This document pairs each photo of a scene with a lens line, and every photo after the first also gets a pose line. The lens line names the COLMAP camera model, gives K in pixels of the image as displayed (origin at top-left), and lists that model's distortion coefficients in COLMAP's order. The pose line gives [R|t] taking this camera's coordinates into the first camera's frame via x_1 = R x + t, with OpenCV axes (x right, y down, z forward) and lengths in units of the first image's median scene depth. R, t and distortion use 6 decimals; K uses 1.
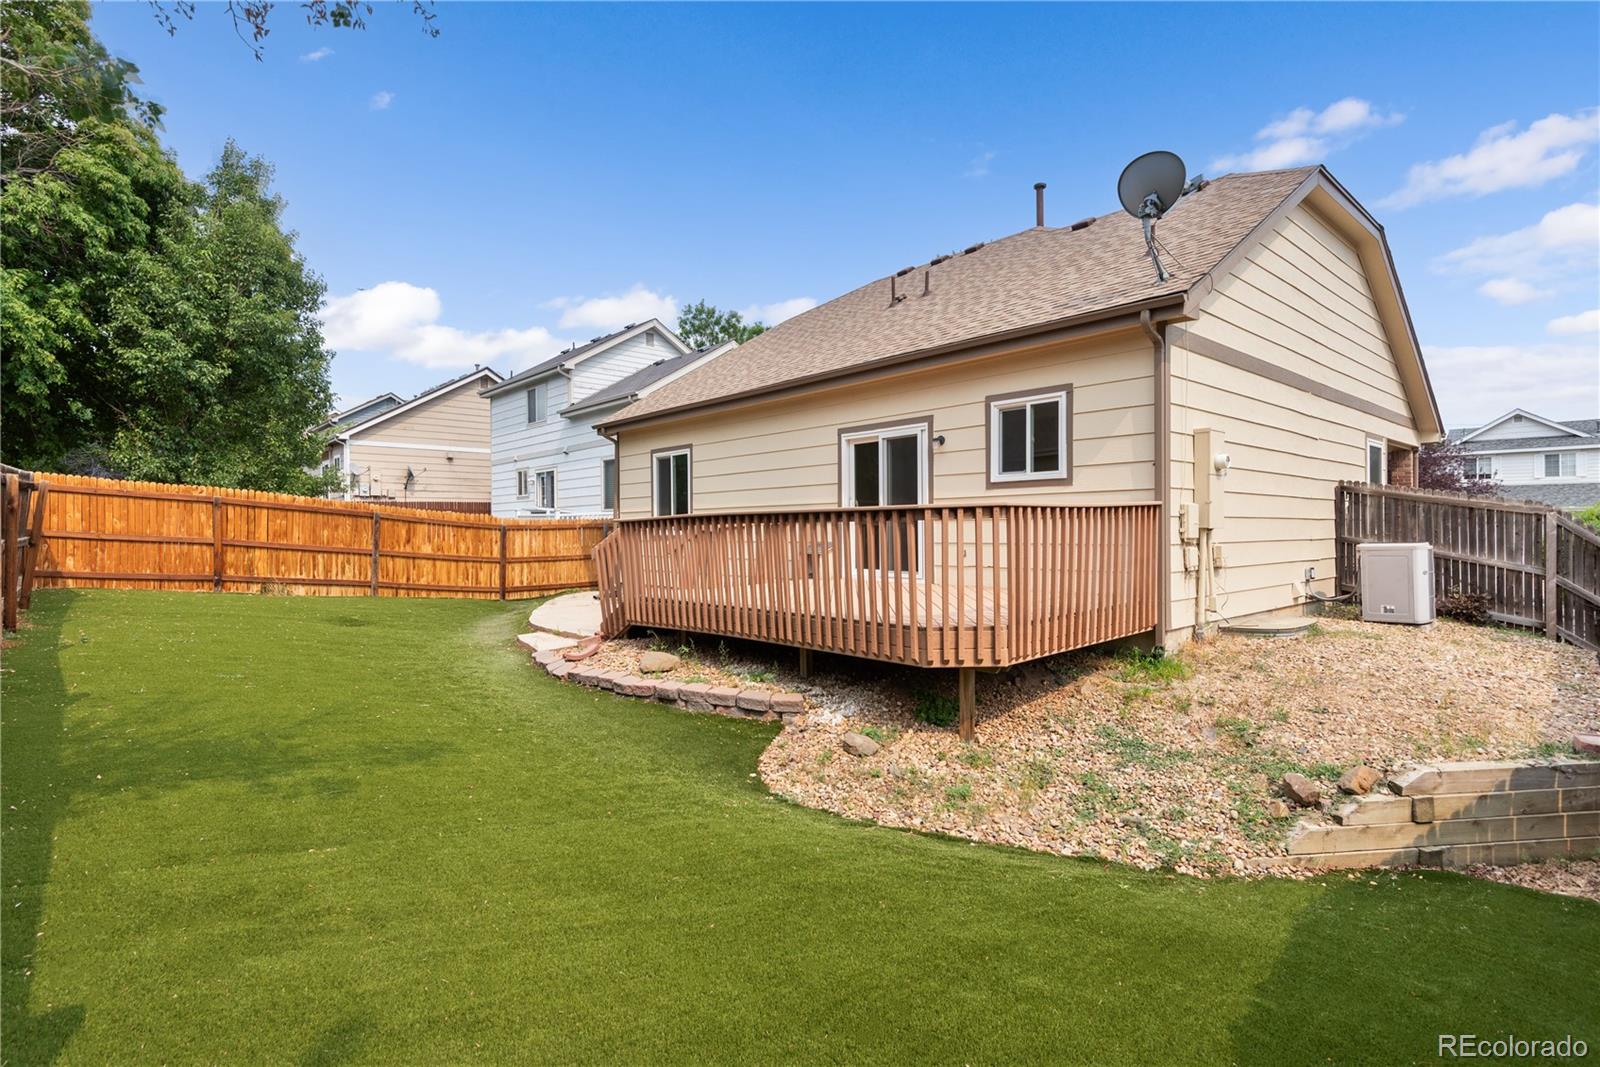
lens RADIAL K [[791.4, 0, 773.6], [0, 791.4, 528.9], [0, 0, 1]] dist [-0.016962, -0.000112]
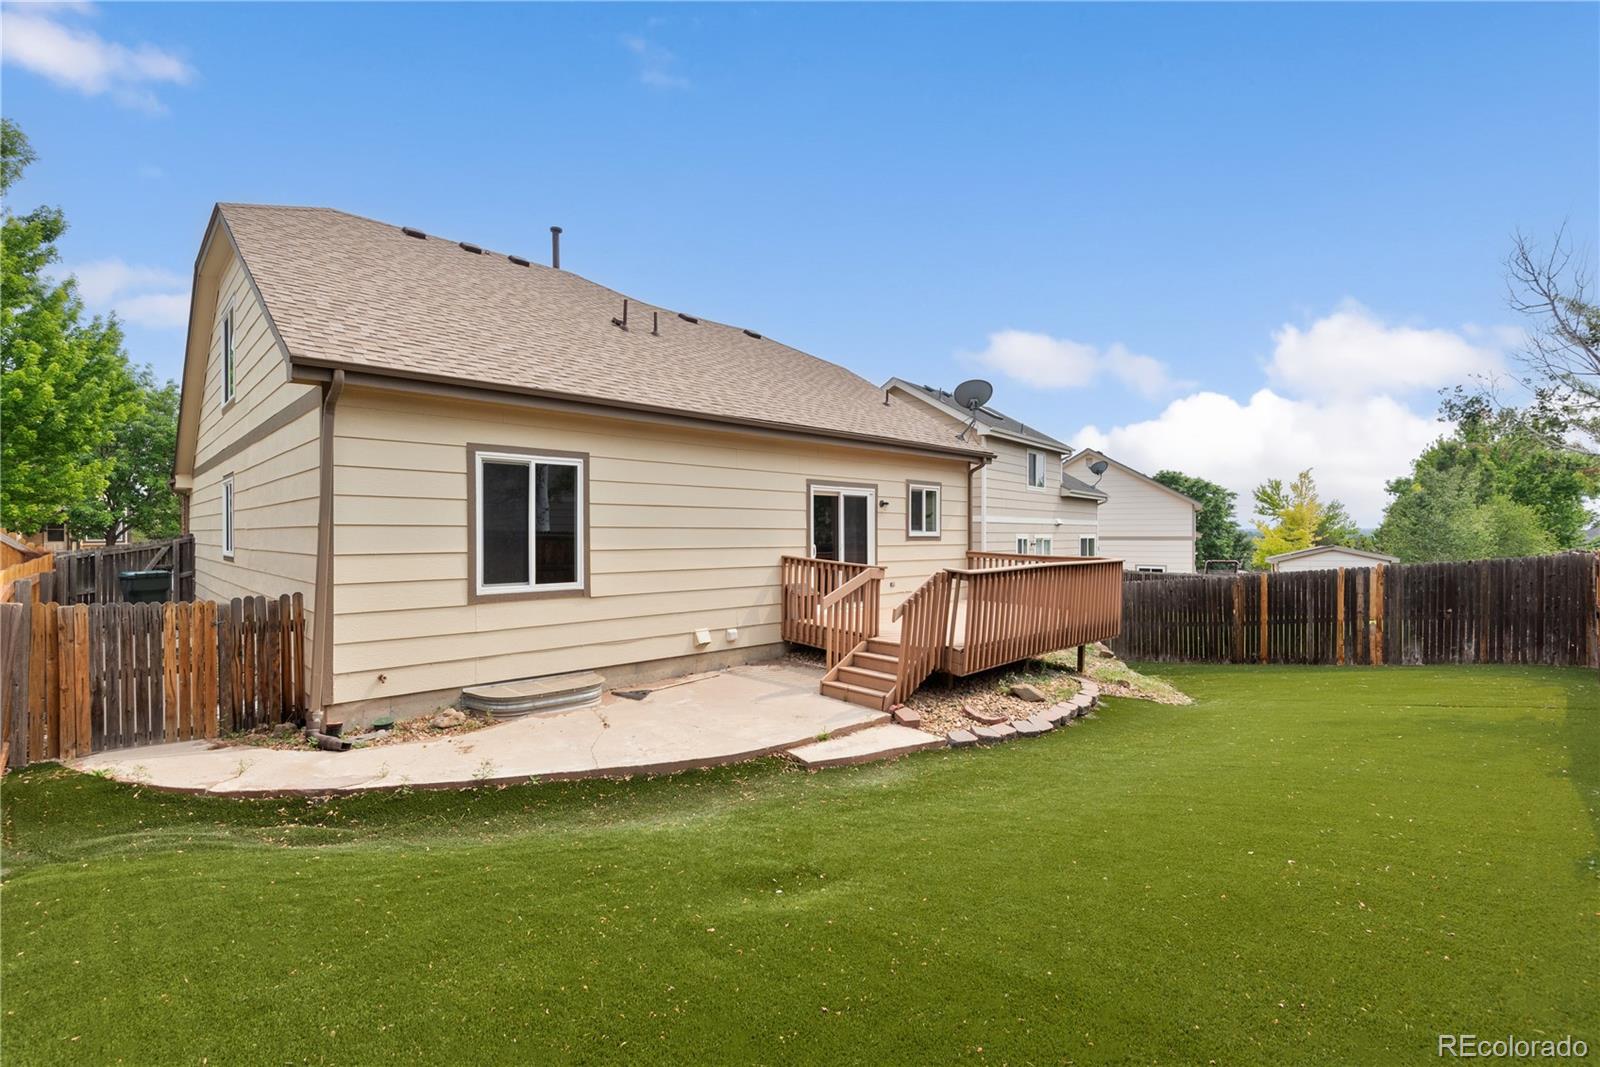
lens RADIAL K [[728.7, 0, 794.6], [0, 728.7, 535.8], [0, 0, 1]] dist [0.012008, -0.001985]
pose [[-0.060271, 0.006422, 0.998161, -1.110354], [-0.001213, 0.999978, -0.006507, -0.050595], [-0.998181, -0.001603, -0.060262, 1.303548]]
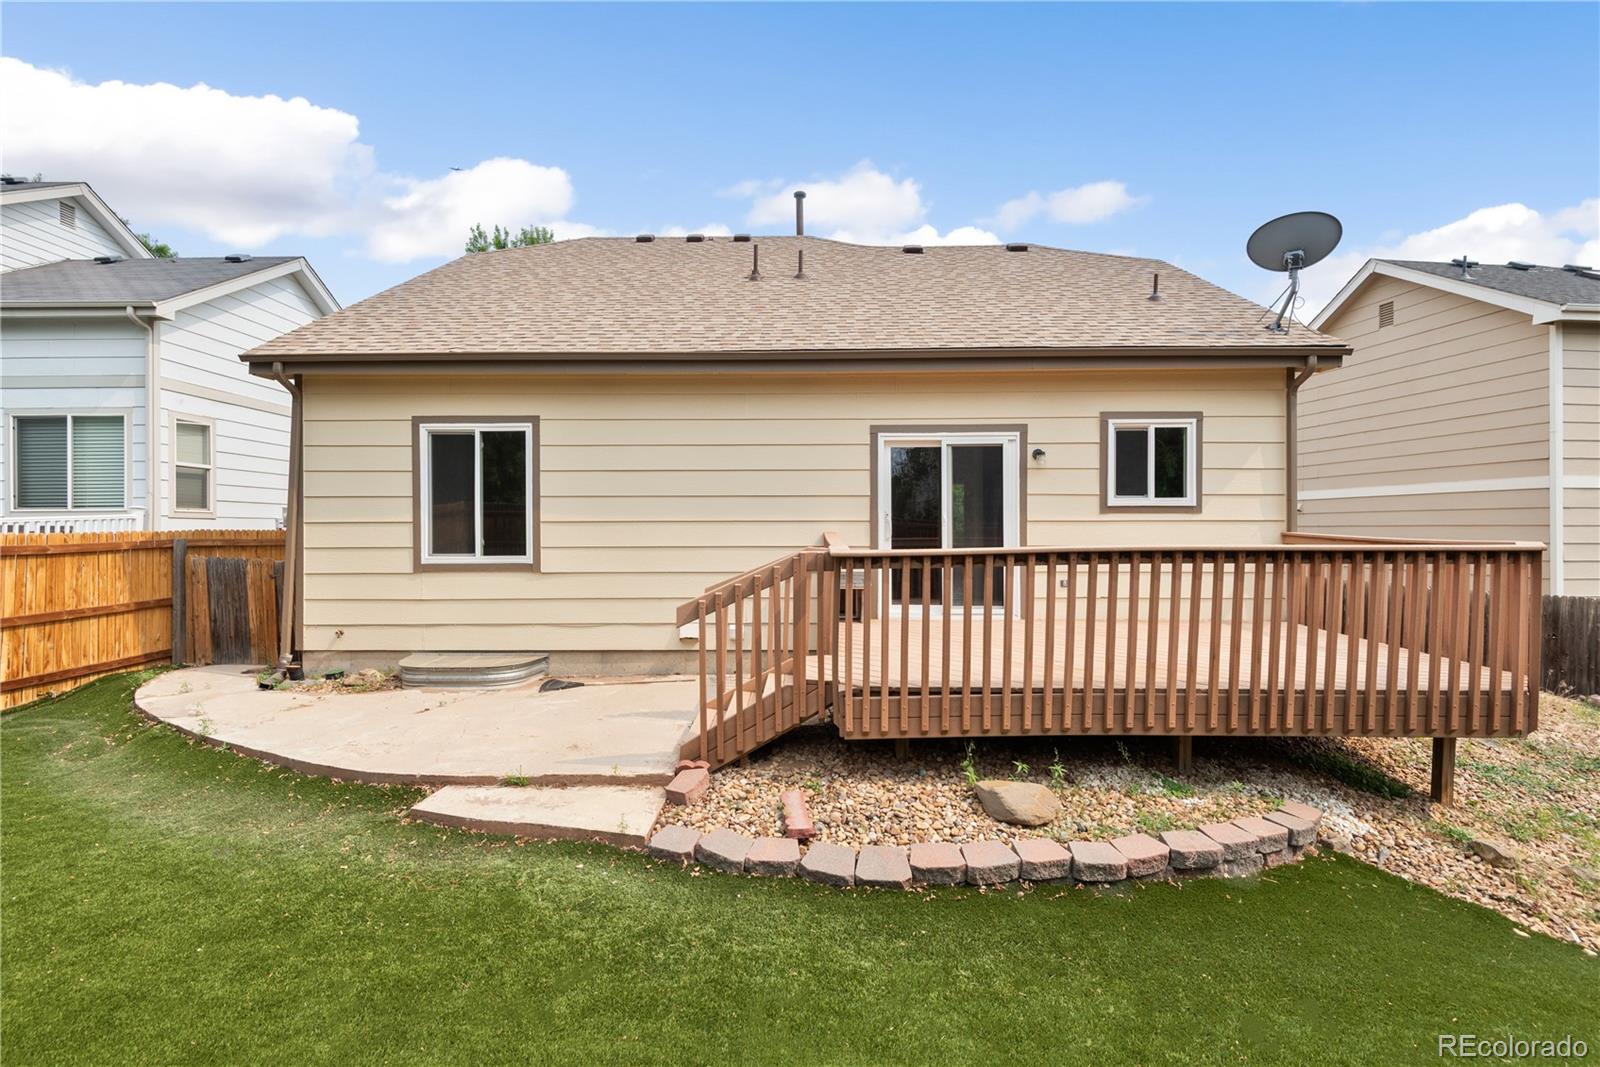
lens RADIAL K [[728.7, 0, 793.0], [0, 728.7, 529.0], [0, 0, 1]] dist [0.012008, -0.001985]
pose [[0.659017, 0.009178, 0.752072, -0.607695], [-0.004517, 0.999956, -0.008246, -0.023219], [-0.752114, 0.002037, 0.659030, 0.713639]]
